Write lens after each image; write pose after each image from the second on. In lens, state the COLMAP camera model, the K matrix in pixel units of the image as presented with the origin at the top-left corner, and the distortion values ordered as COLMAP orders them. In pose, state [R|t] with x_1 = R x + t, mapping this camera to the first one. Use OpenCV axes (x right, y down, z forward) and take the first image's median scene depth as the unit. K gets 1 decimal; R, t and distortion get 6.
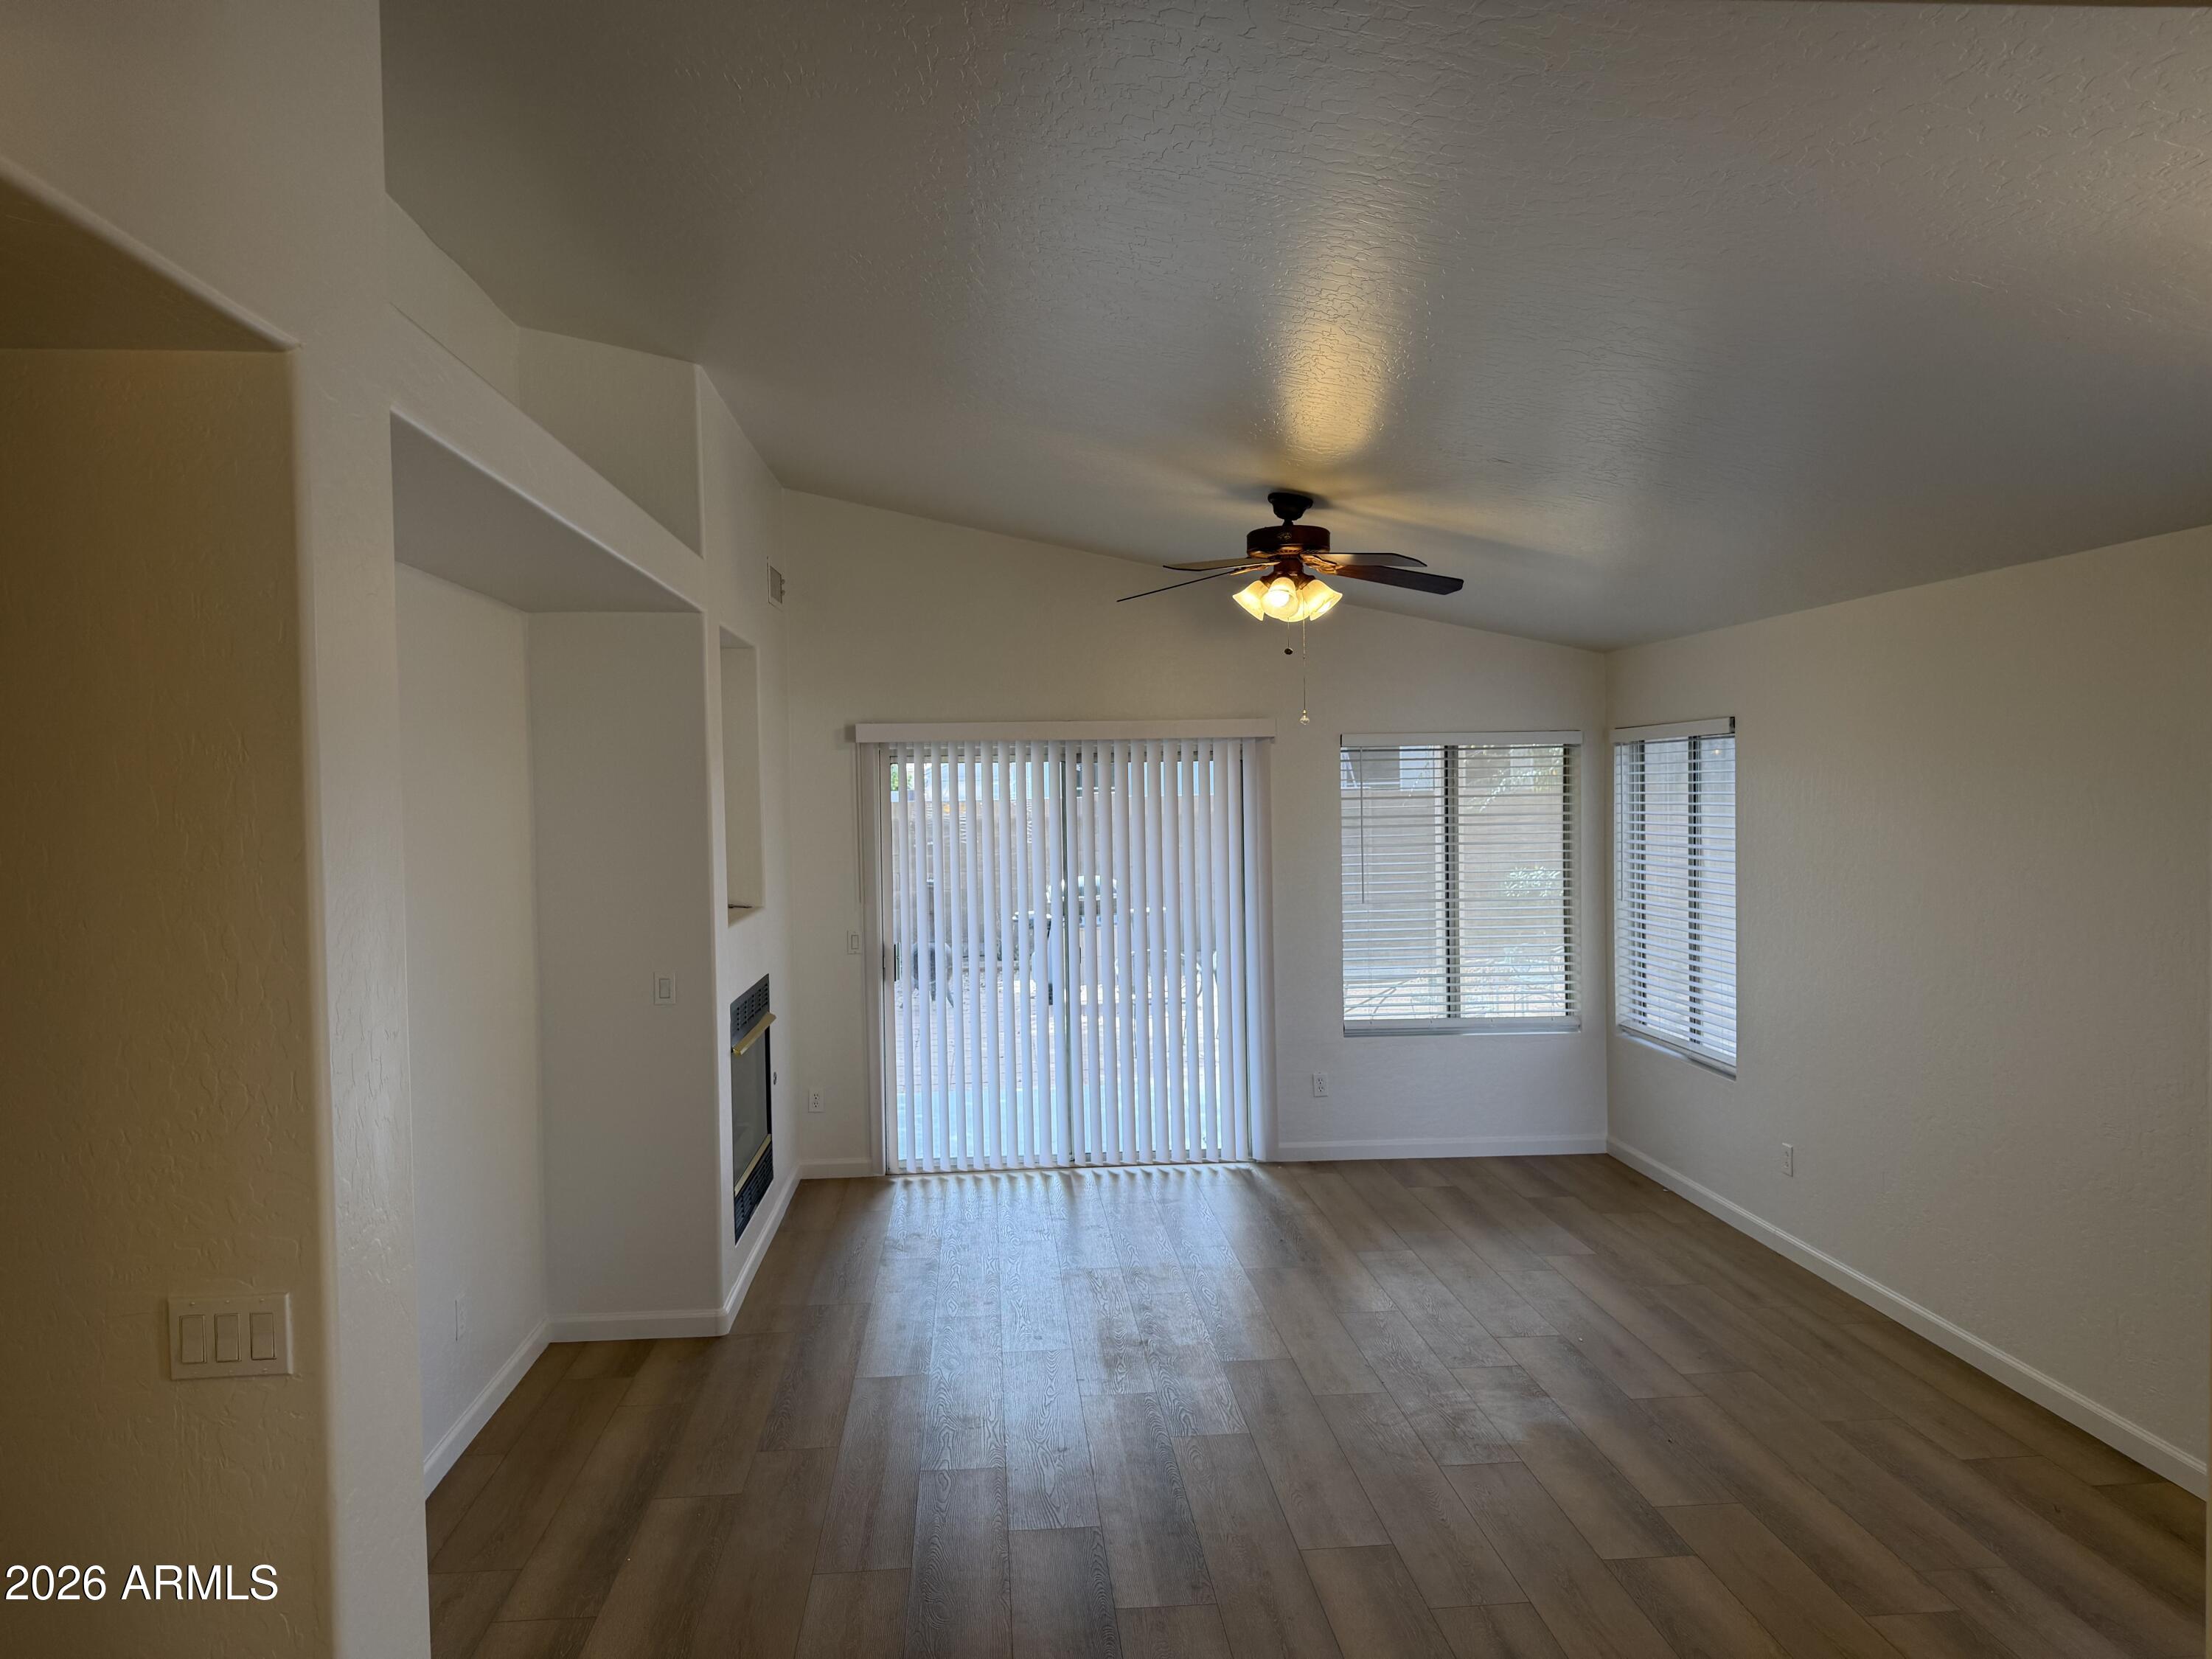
lens RADIAL K [[1548.8, 0, 1103.2], [0, 1548.8, 828.0], [0, 0, 1]] dist [-0.002423, -0.000408]
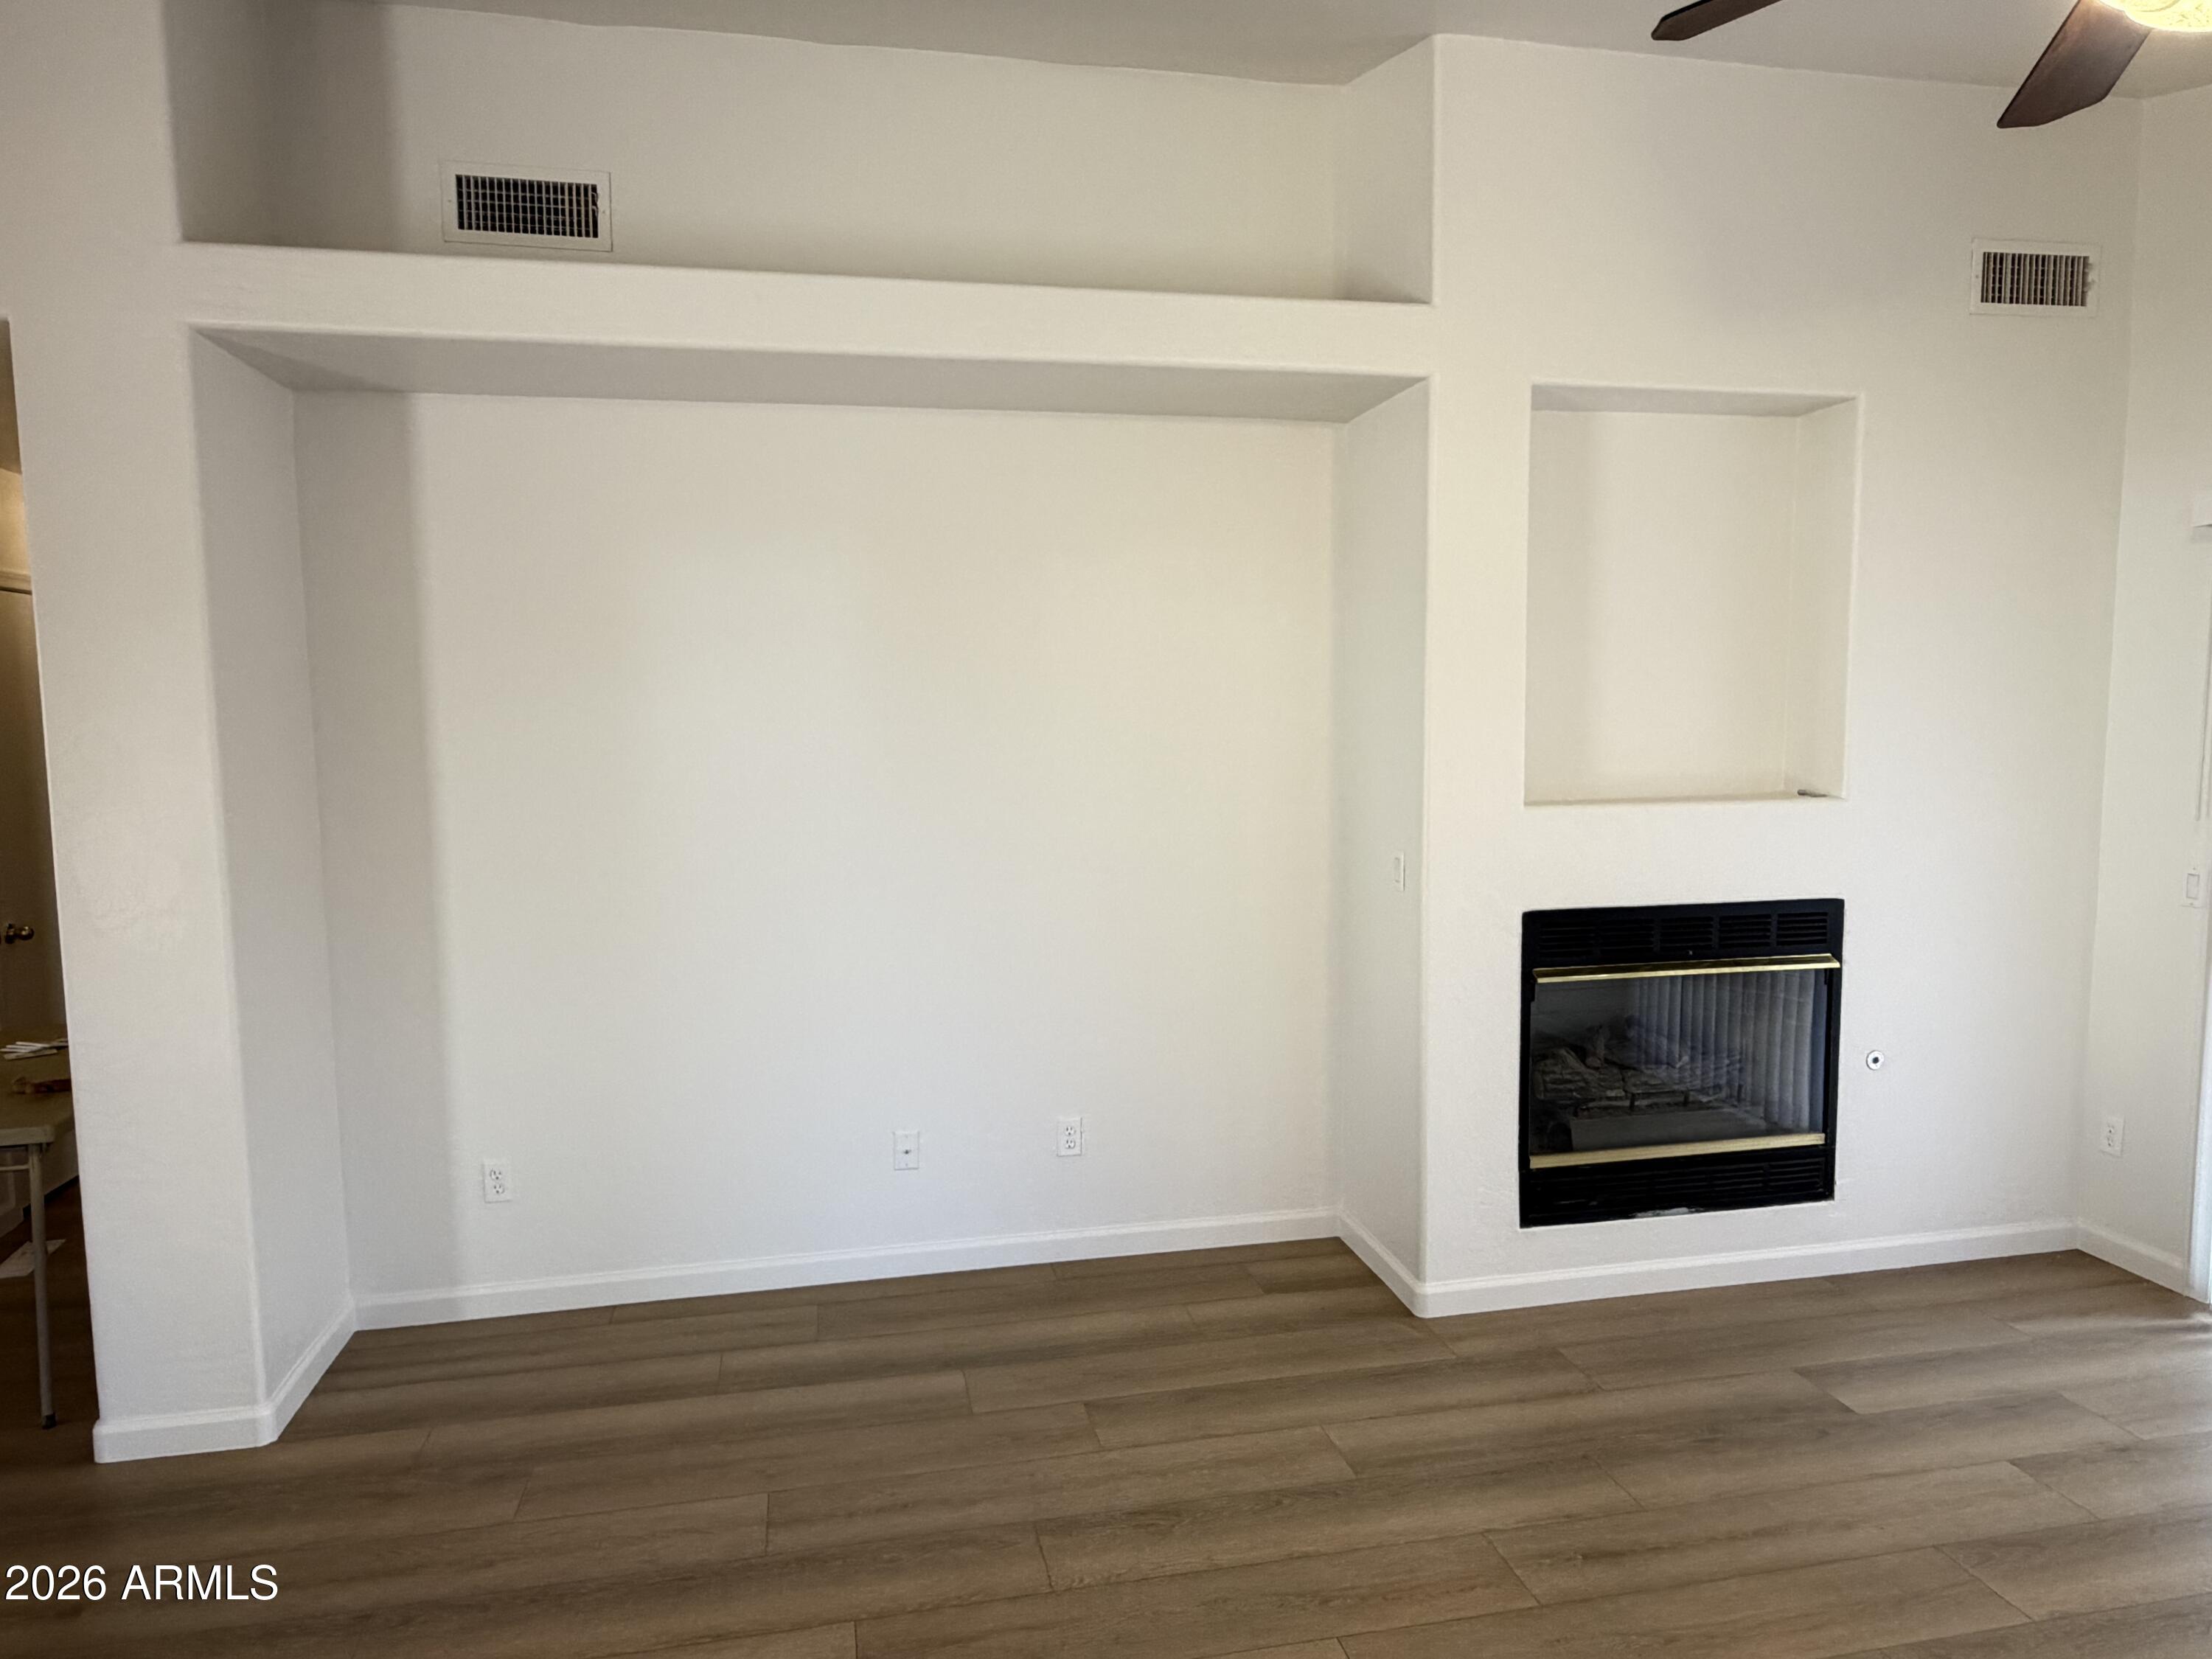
lens RADIAL K [[1437.4, 0, 1106.3], [0, 1437.4, 836.6], [0, 0, 1]] dist [0.002228, 0.000045]
pose [[0.132490, 0.113372, -0.984679, 0.454551], [-0.021036, 0.993535, 0.111561, 0.005131], [0.990961, 0.005933, 0.134019, 0.785230]]
